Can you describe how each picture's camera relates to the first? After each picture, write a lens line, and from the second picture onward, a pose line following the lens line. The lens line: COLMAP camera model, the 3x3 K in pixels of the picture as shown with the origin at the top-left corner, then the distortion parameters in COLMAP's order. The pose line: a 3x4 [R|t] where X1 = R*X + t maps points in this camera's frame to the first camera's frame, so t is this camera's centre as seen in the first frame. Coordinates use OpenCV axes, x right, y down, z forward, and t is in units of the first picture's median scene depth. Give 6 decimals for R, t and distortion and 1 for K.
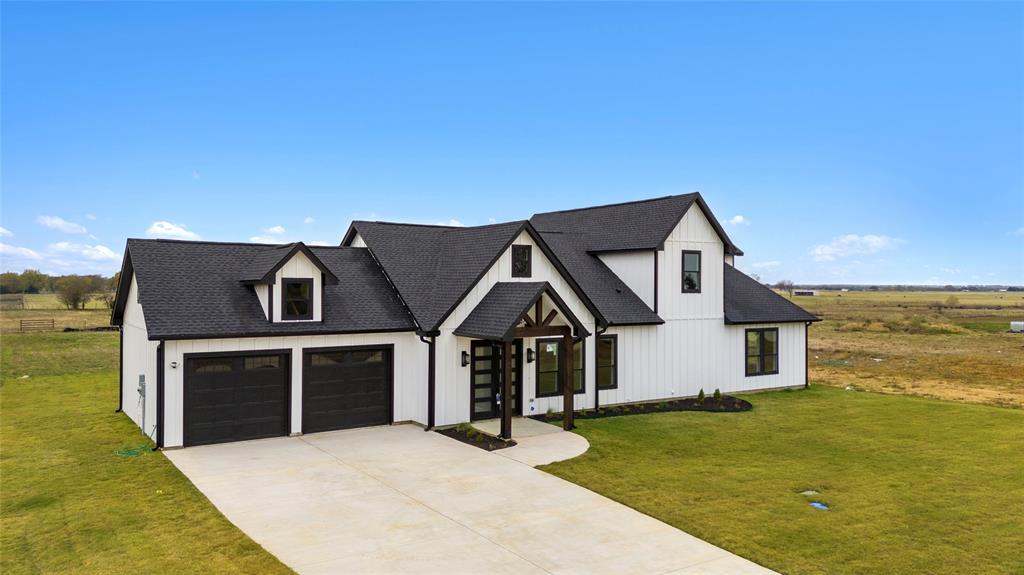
lens RADIAL K [[771.7, 0, 519.3], [0, 771.7, 275.0], [0, 0, 1]] dist [0.037164, -0.008590]
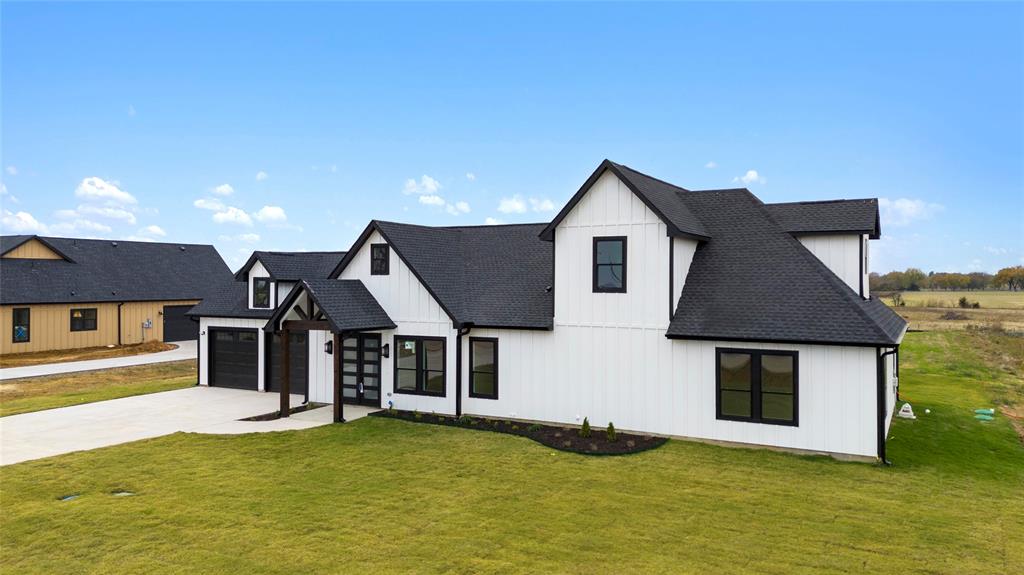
lens RADIAL K [[771.7, 0, 519.3], [0, 771.7, 275.0], [0, 0, 1]] dist [0.037164, -0.008590]
pose [[0.471103, -0.008914, -0.882033, 1.007960], [0.010846, 0.999932, -0.004312, 0.009482], [0.882011, -0.007535, 0.471168, 0.668578]]
